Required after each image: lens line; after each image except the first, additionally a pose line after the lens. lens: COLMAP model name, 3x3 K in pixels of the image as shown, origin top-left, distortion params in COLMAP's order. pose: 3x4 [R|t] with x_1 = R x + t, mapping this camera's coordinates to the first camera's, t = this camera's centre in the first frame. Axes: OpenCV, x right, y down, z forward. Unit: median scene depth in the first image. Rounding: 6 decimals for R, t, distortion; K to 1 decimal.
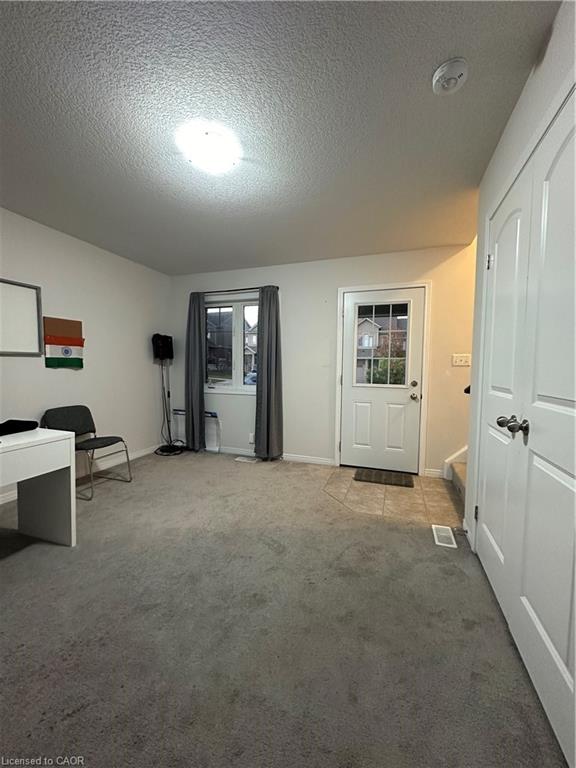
lens RADIAL K [[306.9, 0, 288.0], [0, 306.9, 384.0], [0, 0, 1]] dist [-0.002659, 0.000045]
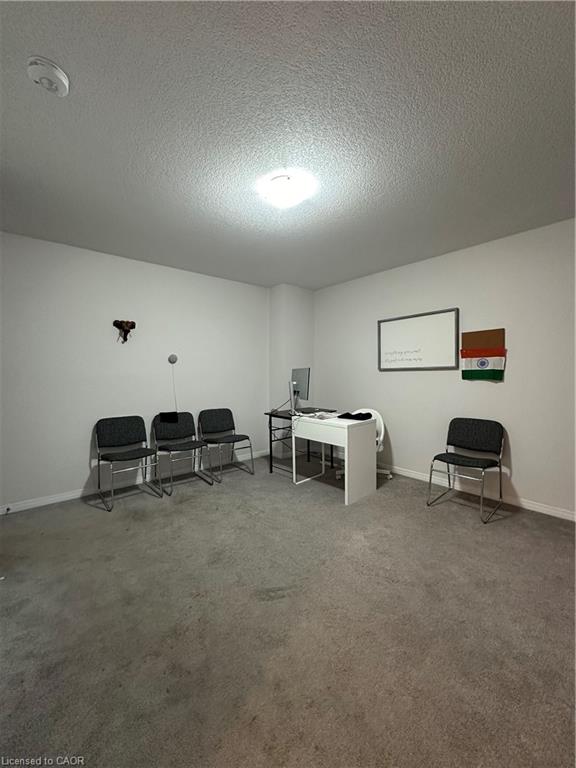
lens RADIAL K [[306.9, 0, 288.0], [0, 306.9, 384.0], [0, 0, 1]] dist [-0.002659, 0.000045]
pose [[-0.495571, 0.021394, -0.868304, 0.408903], [-0.049218, 0.997399, 0.052665, -0.057089], [0.867172, 0.068835, -0.493229, 0.889729]]
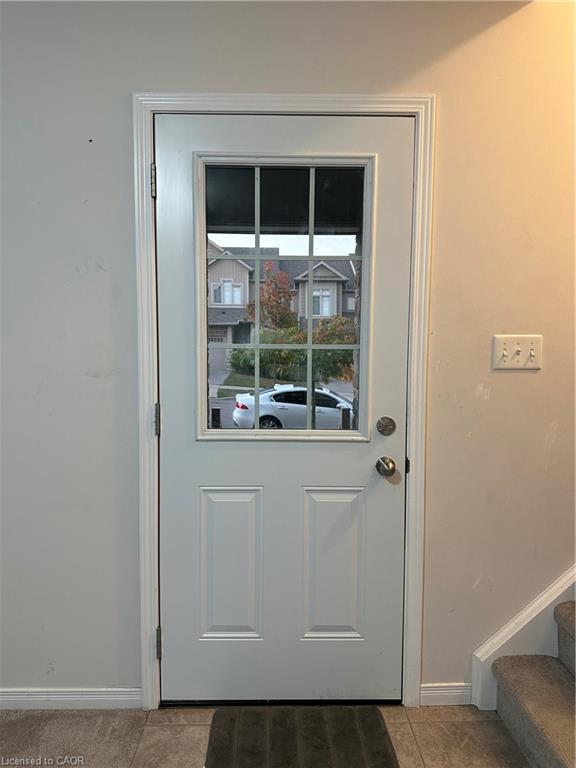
lens RADIAL K [[526.7, 0, 288.0], [0, 526.7, 384.0], [0, 0, 1]] dist [0.034038, -0.001029]
pose [[0.934087, -0.034868, 0.355338, 0.126880], [0.024043, 0.999104, 0.034836, -0.068263], [-0.356235, -0.023997, 0.934088, 0.542819]]
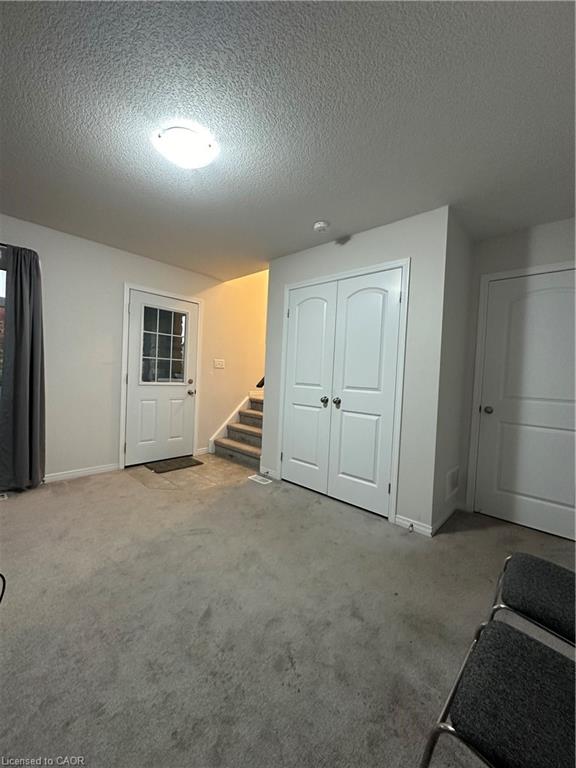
lens RADIAL K [[306.9, 0, 288.0], [0, 306.9, 384.0], [0, 0, 1]] dist [-0.002659, 0.000045]
pose [[0.389712, -0.021126, 0.920695, -0.574322], [0.008009, 0.999777, 0.019551, -0.011944], [-0.920902, -0.000245, 0.389794, 0.175990]]
